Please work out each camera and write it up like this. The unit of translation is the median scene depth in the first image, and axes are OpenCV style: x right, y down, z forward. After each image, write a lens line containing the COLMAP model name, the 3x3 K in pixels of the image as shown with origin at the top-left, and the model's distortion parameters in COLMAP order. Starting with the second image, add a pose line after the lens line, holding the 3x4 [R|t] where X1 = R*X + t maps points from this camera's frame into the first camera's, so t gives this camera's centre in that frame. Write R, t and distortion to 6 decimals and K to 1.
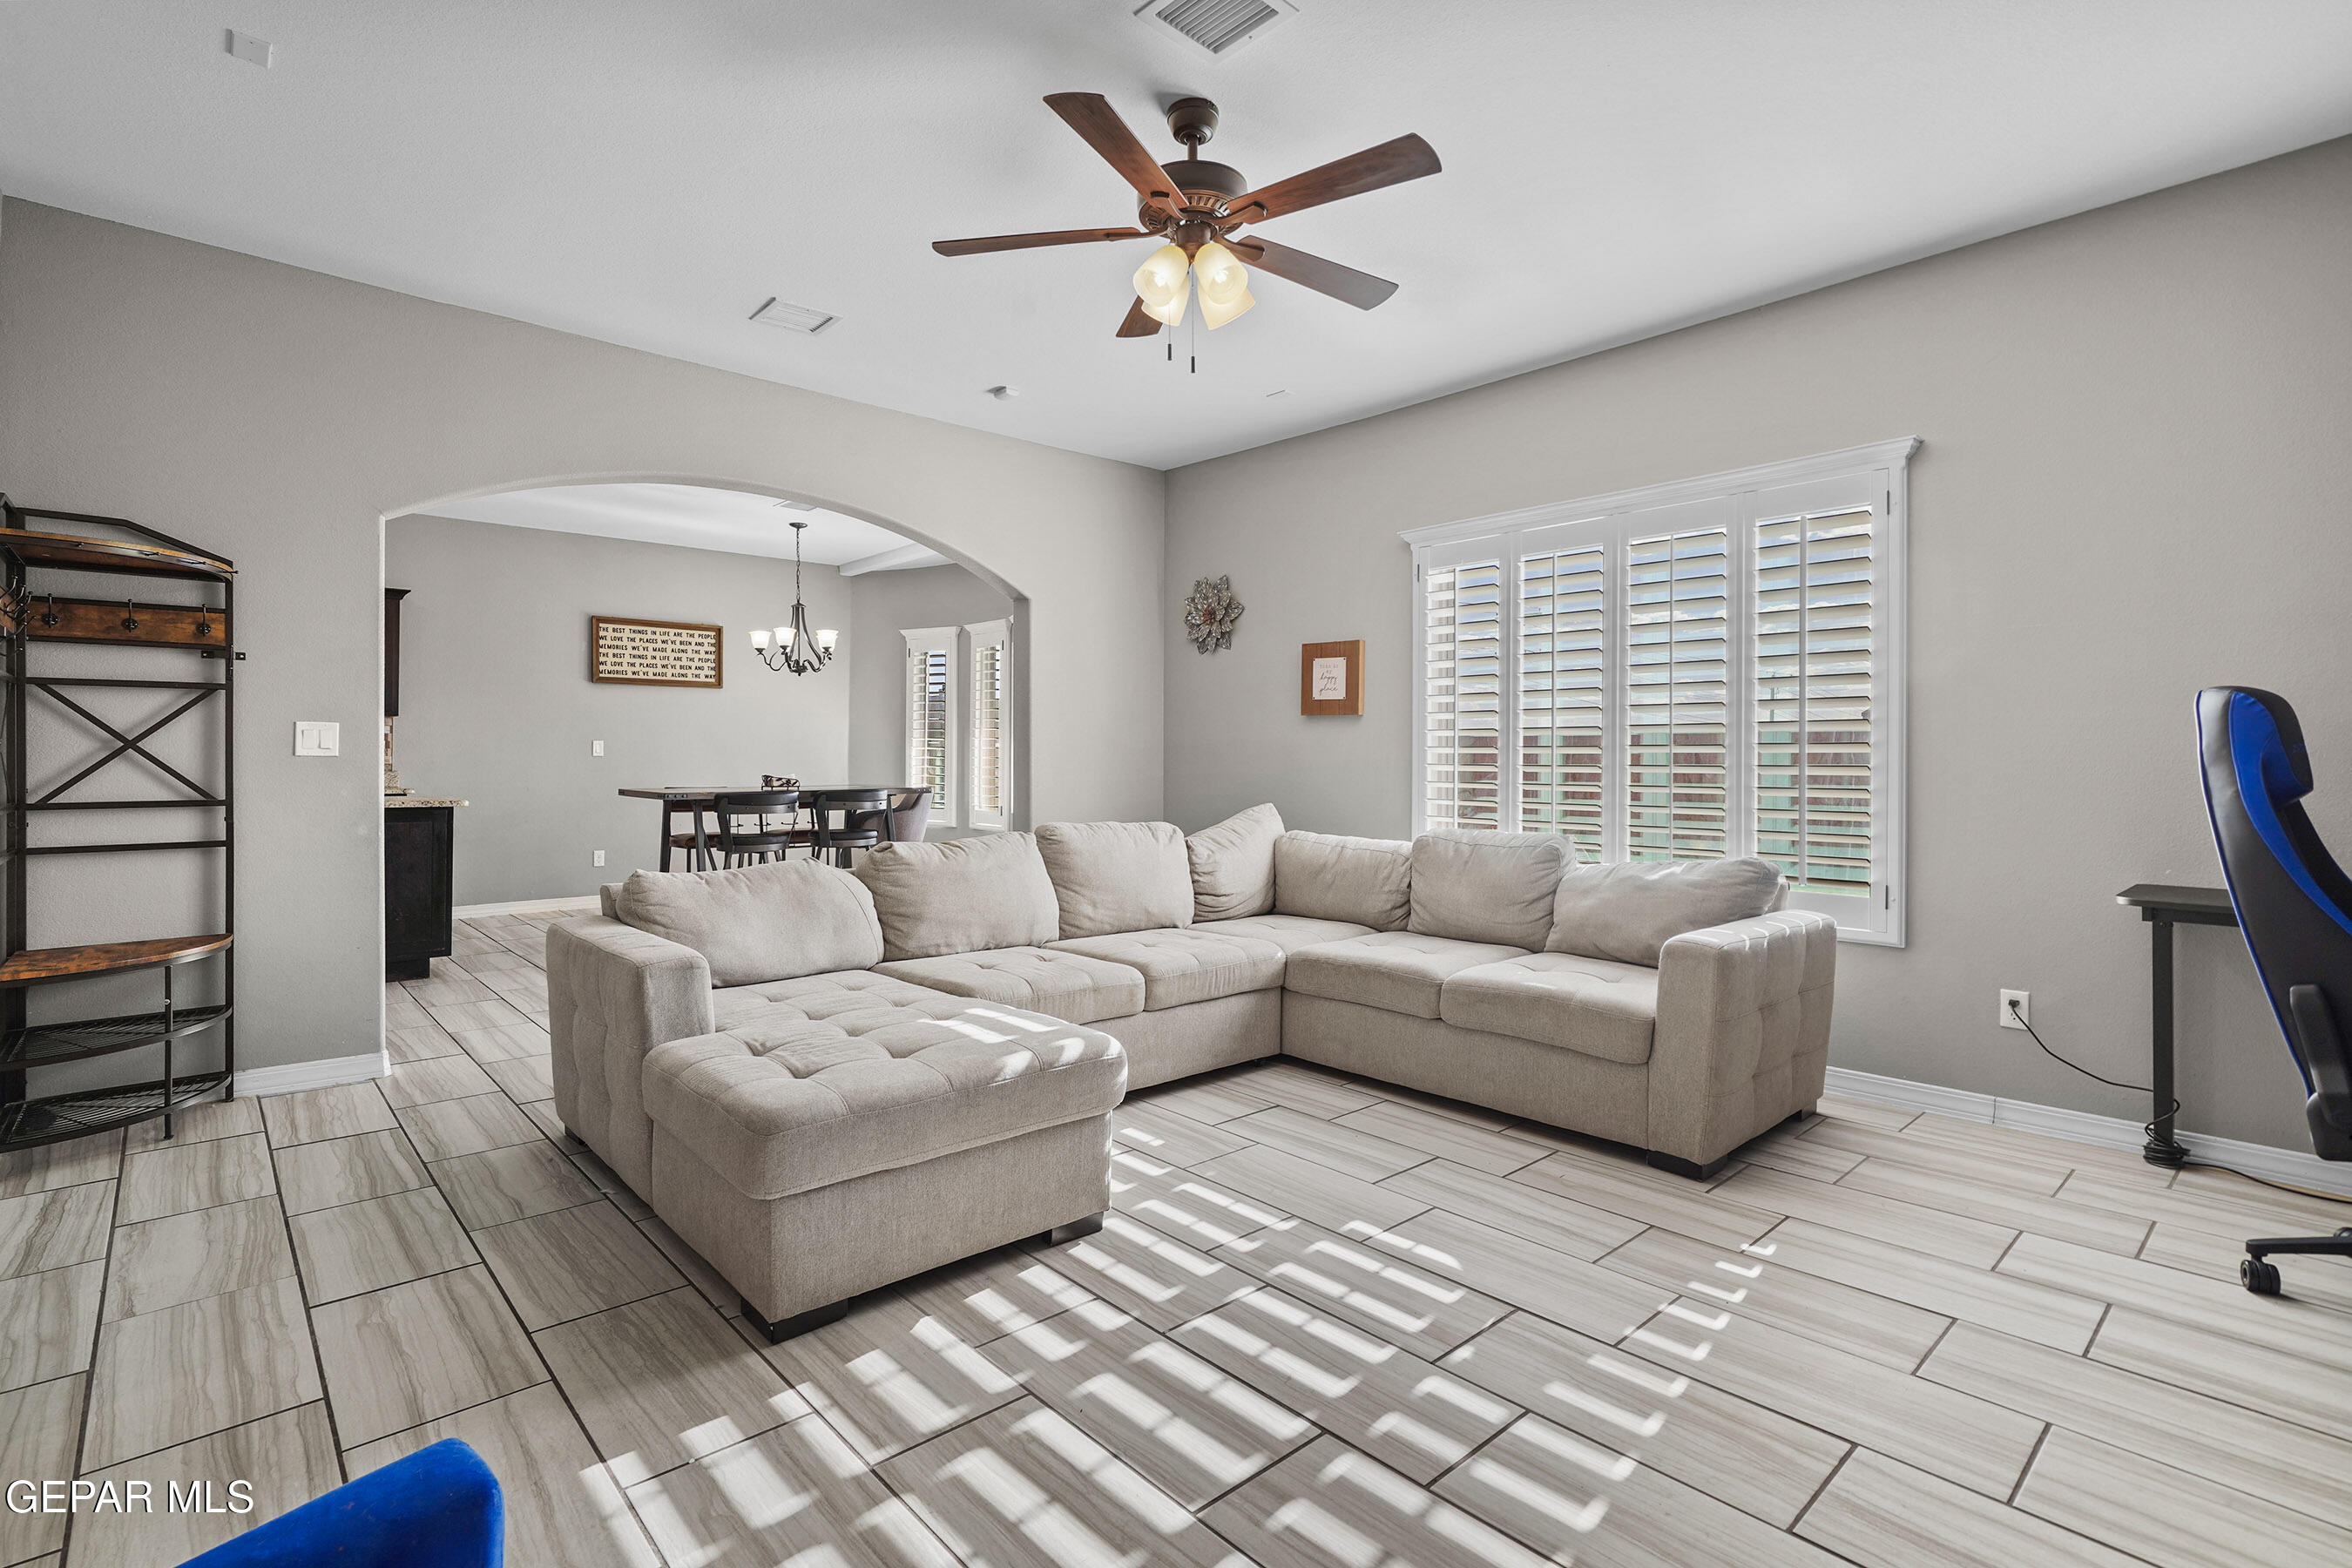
lens RADIAL K [[1085.3, 0, 1171.0], [0, 1085.3, 771.7], [0, 0, 1]] dist [0.003620, 0.000520]
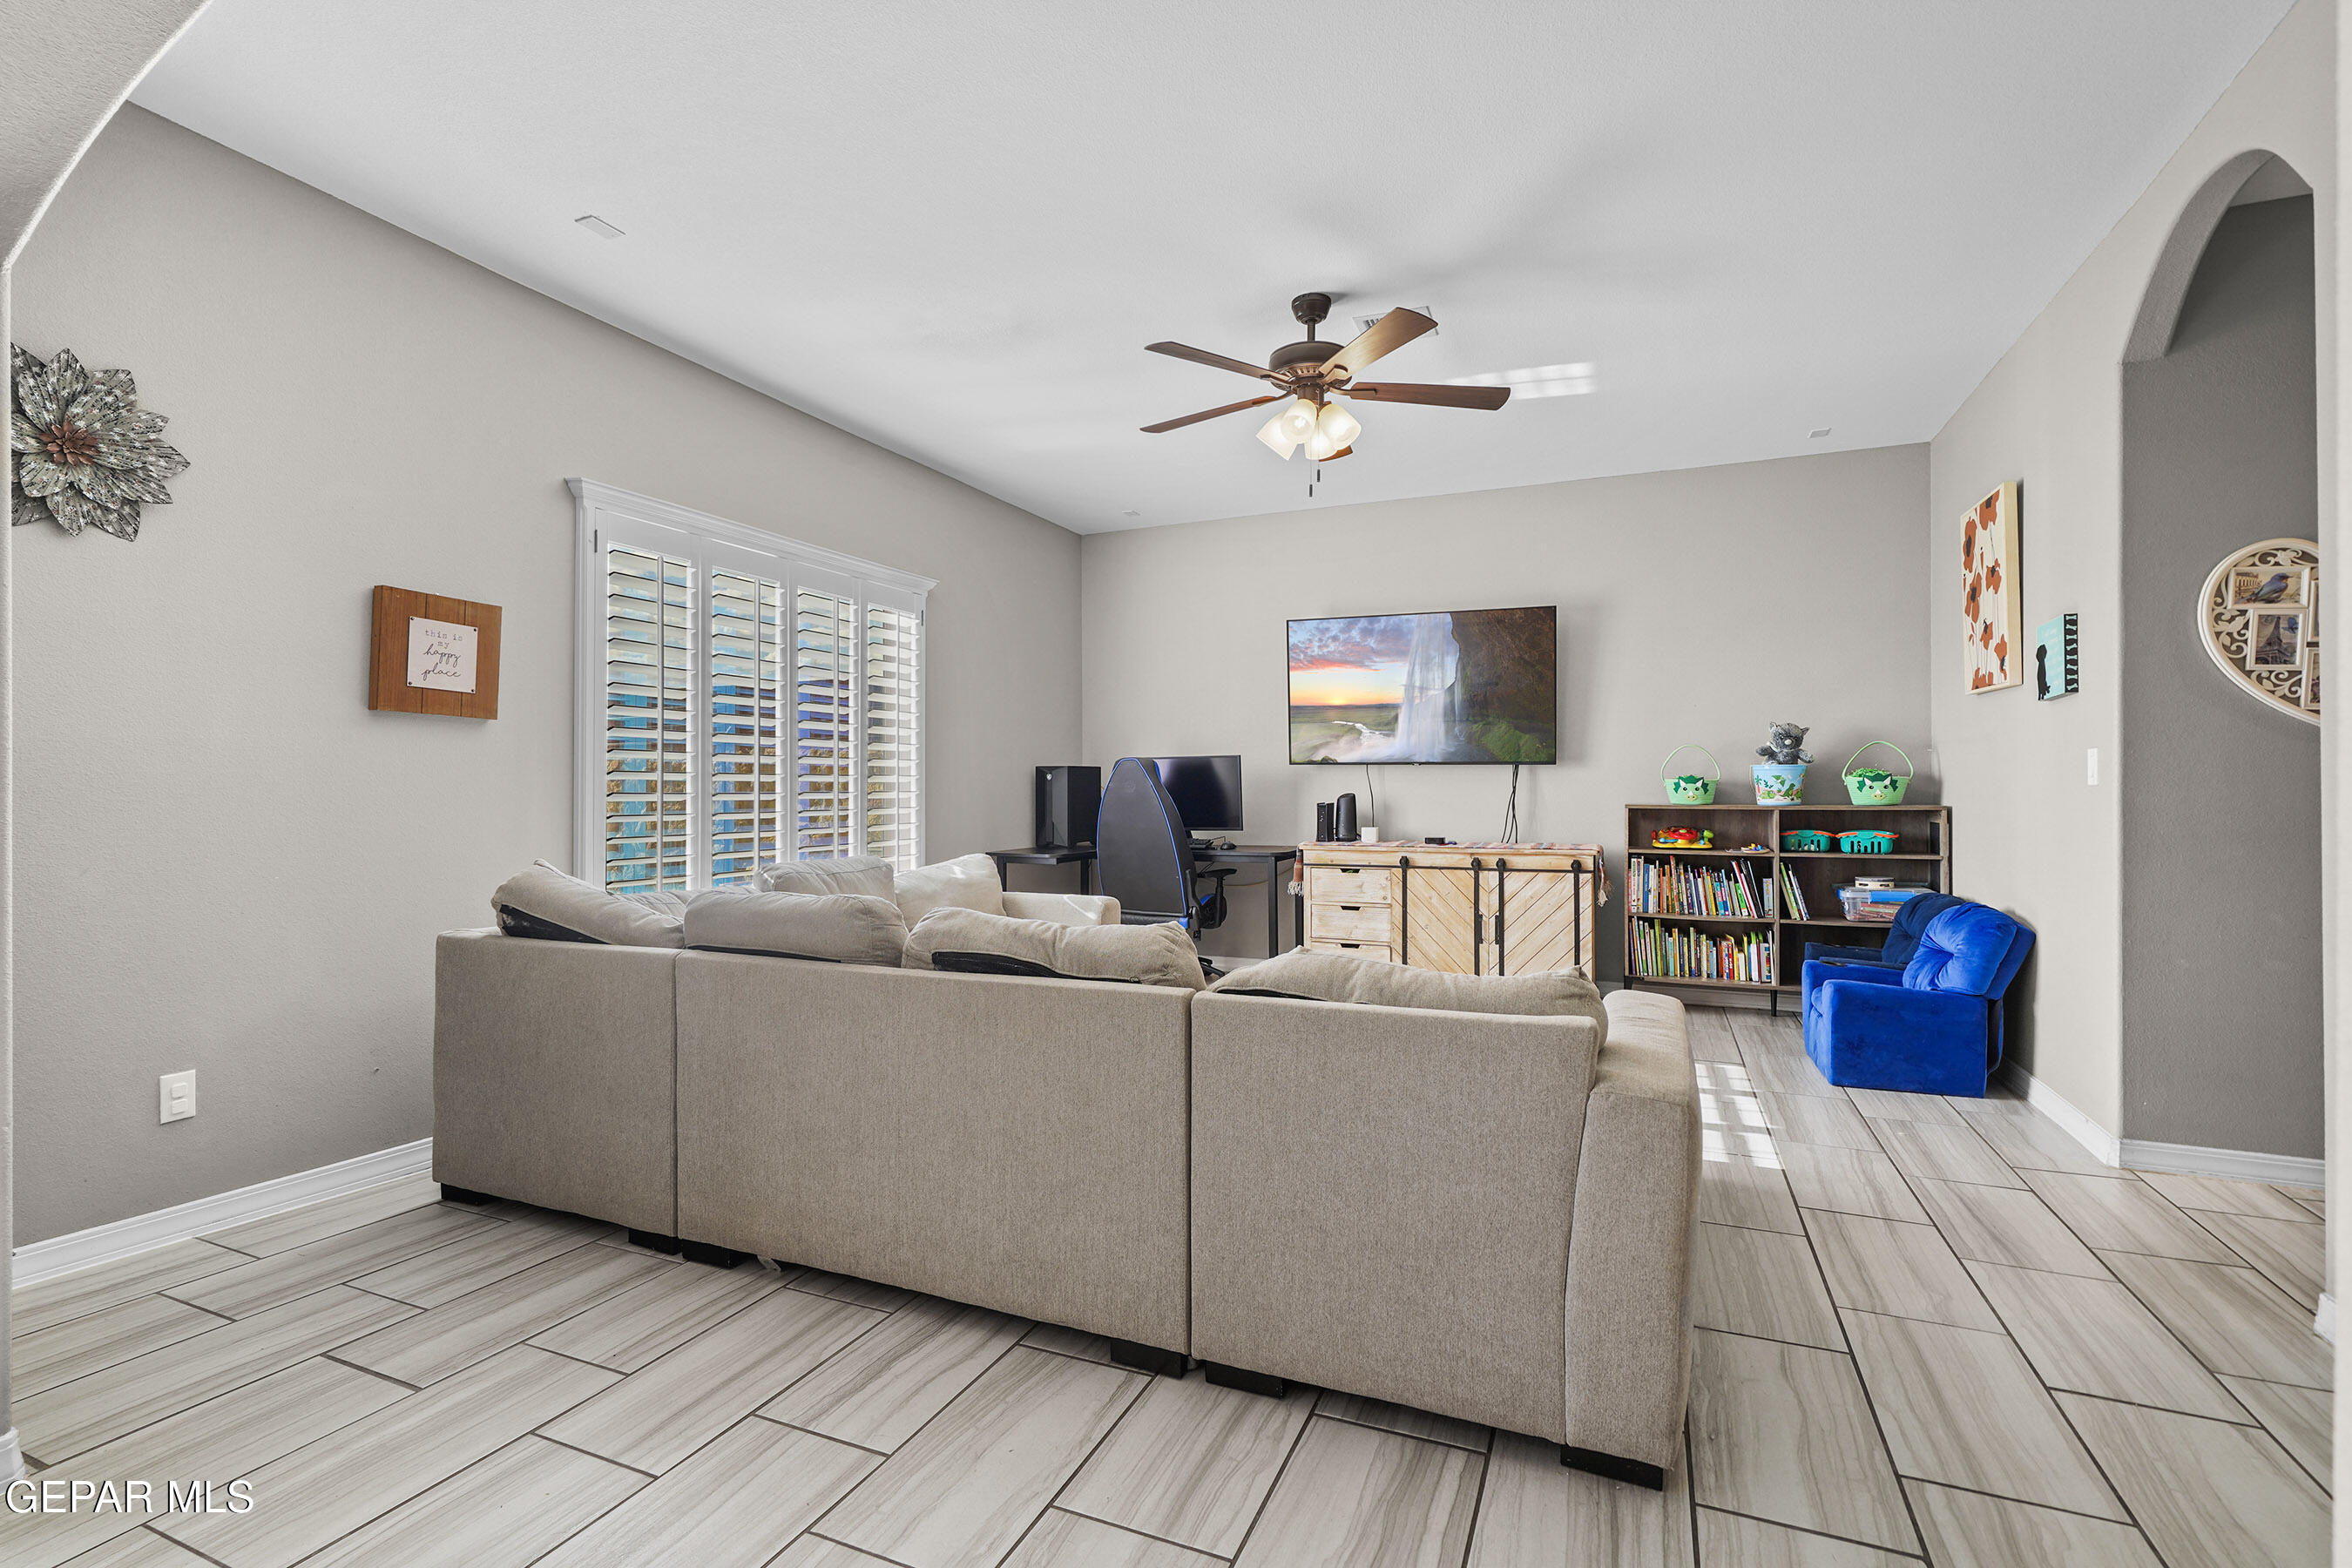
lens RADIAL K [[1085.3, 0, 1159.5], [0, 1085.3, 779.5], [0, 0, 1]] dist [0.003620, 0.000520]
pose [[-0.404452, 0.007926, 0.914525, -0.589338], [0.008148, 0.999954, -0.005063, -0.009498], [-0.914523, 0.005404, -0.404498, 0.894244]]
